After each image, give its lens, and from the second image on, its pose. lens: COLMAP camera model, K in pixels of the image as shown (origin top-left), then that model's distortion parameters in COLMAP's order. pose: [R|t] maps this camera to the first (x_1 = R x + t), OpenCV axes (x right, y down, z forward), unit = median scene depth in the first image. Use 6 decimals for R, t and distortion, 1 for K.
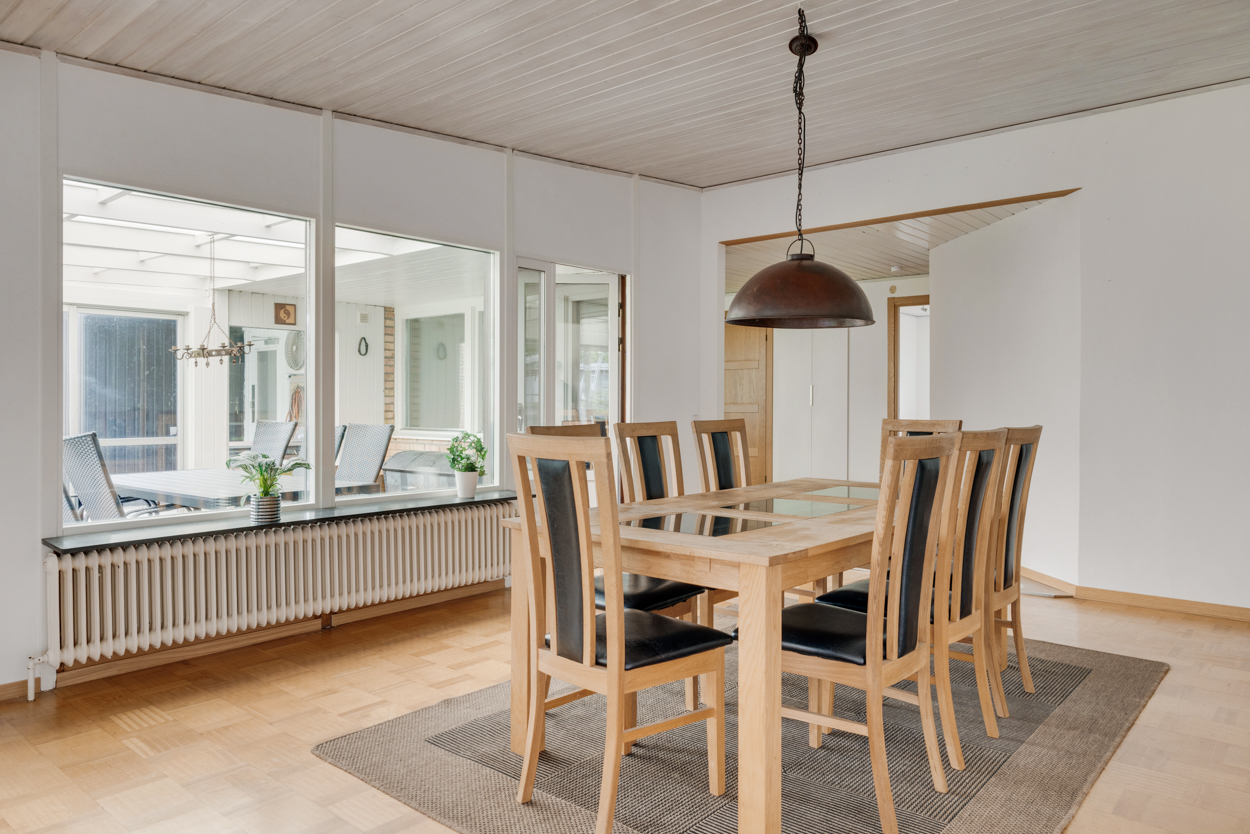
lens RADIAL K [[845.2, 0, 628.7], [0, 845.2, 418.8], [0, 0, 1]] dist [0.001155, 0.004732]
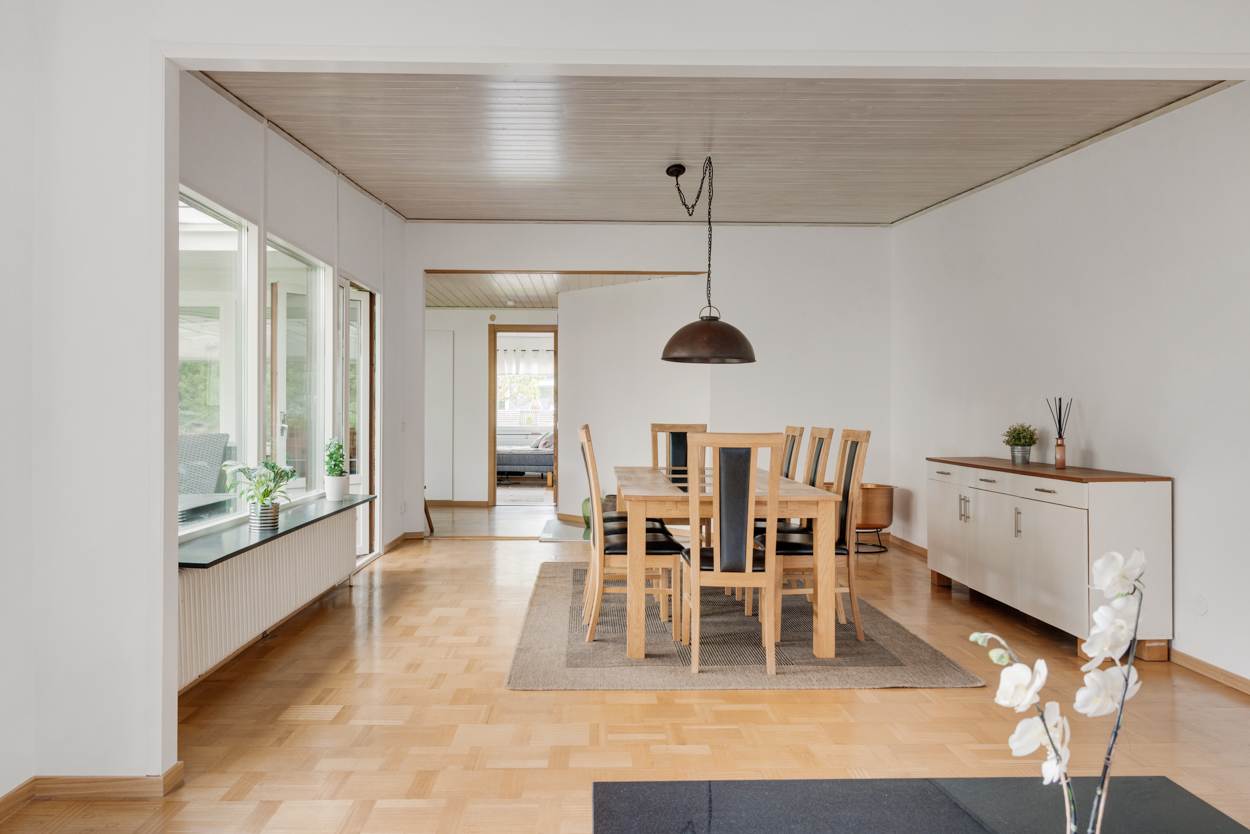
lens RADIAL K [[845.2, 0, 628.7], [0, 845.2, 418.8], [0, 0, 1]] dist [0.001155, 0.004732]
pose [[0.735953, -0.000982, 0.677032, -0.928672], [0.008413, 0.999935, -0.007695, 0.003692], [-0.676981, 0.011359, 0.735913, -0.032311]]
